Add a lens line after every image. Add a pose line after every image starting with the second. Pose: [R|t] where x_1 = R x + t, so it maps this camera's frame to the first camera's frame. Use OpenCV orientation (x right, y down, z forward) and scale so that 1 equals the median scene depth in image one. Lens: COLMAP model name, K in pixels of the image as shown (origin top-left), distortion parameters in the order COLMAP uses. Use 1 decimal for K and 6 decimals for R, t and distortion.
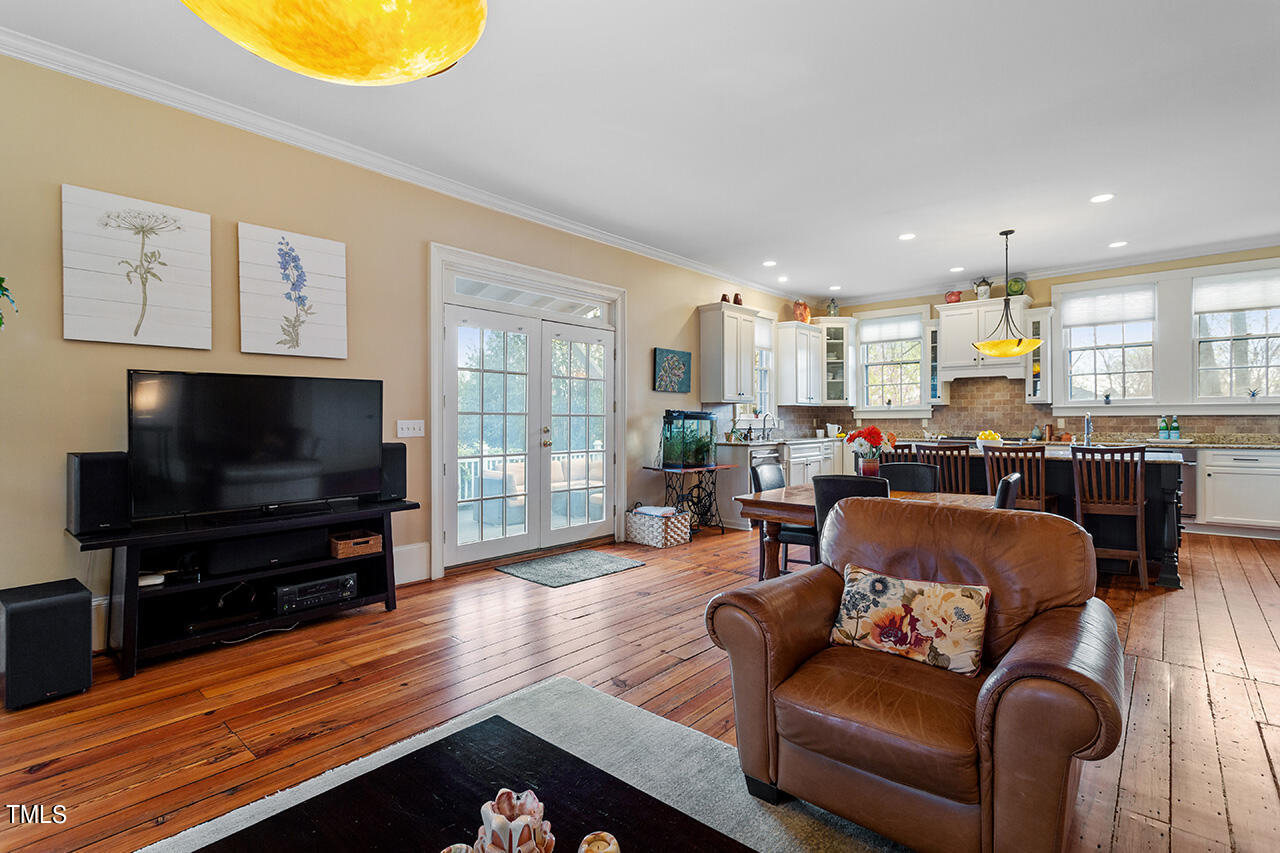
lens RADIAL K [[611.3, 0, 637.0], [0, 611.3, 422.1], [0, 0, 1]] dist [0.000688, 0.000222]
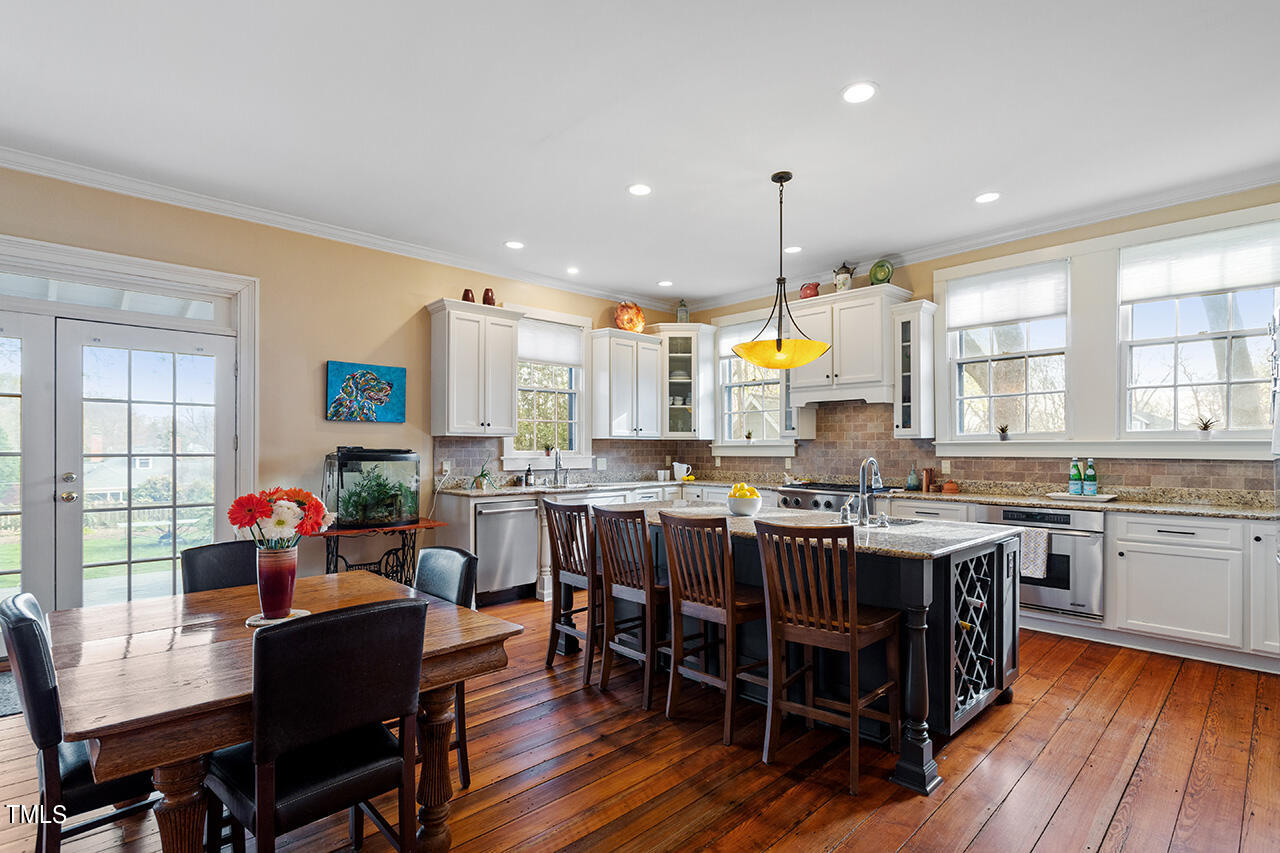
lens RADIAL K [[625.2, 0, 637.9], [0, 625.2, 452.9], [0, 0, 1]] dist [-0.001512, 0.000632]
pose [[0.996406, 0.005295, -0.084538, 0.425084], [-0.004989, 0.999980, 0.003822, -0.015999], [0.084557, -0.003387, 0.996413, 0.271866]]
